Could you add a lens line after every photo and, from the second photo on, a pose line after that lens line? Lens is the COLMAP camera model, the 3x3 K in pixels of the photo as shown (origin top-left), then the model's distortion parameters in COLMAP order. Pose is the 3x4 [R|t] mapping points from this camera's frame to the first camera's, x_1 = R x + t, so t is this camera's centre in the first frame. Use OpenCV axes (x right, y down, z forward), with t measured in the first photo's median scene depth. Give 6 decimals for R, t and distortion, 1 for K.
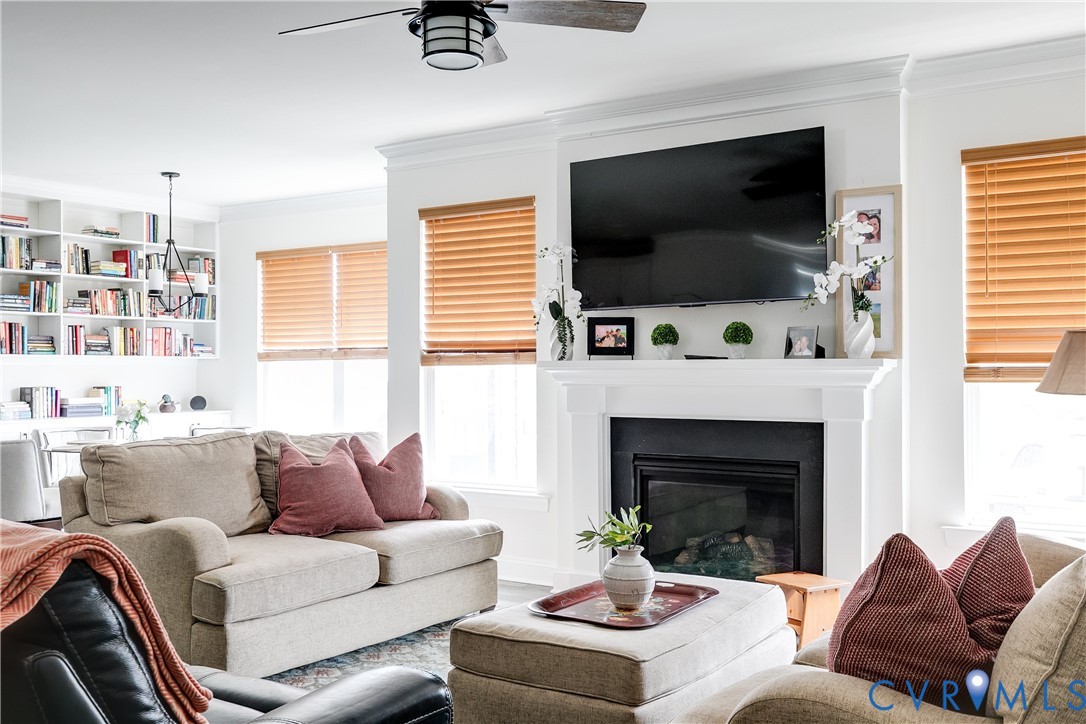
lens RADIAL K [[1062.1, 0, 543.0], [0, 1062.1, 362.0], [0, 0, 1]] dist [0.006620, 0.002713]
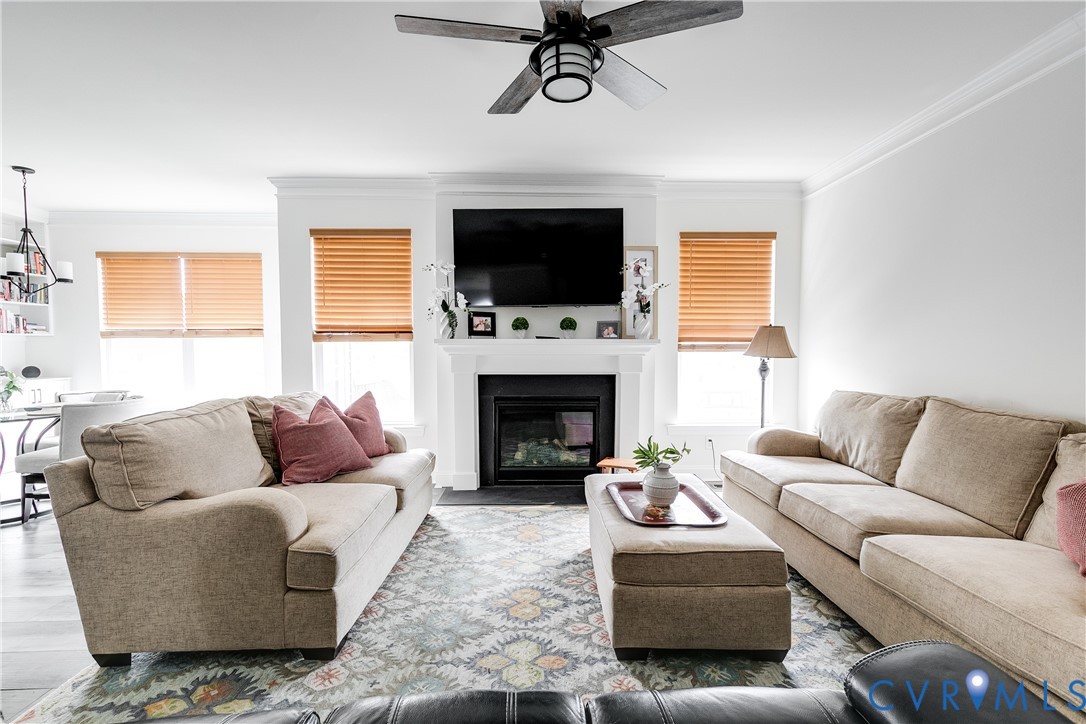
lens RADIAL K [[486.5, 0, 545.3], [0, 486.5, 369.5], [0, 0, 1]] dist [0.003476, -0.000038]
pose [[0.818950, -0.025057, 0.573318, -0.276734], [-0.005926, 0.998624, 0.052110, 0.005216], [-0.573834, -0.046073, 0.817674, 0.349233]]
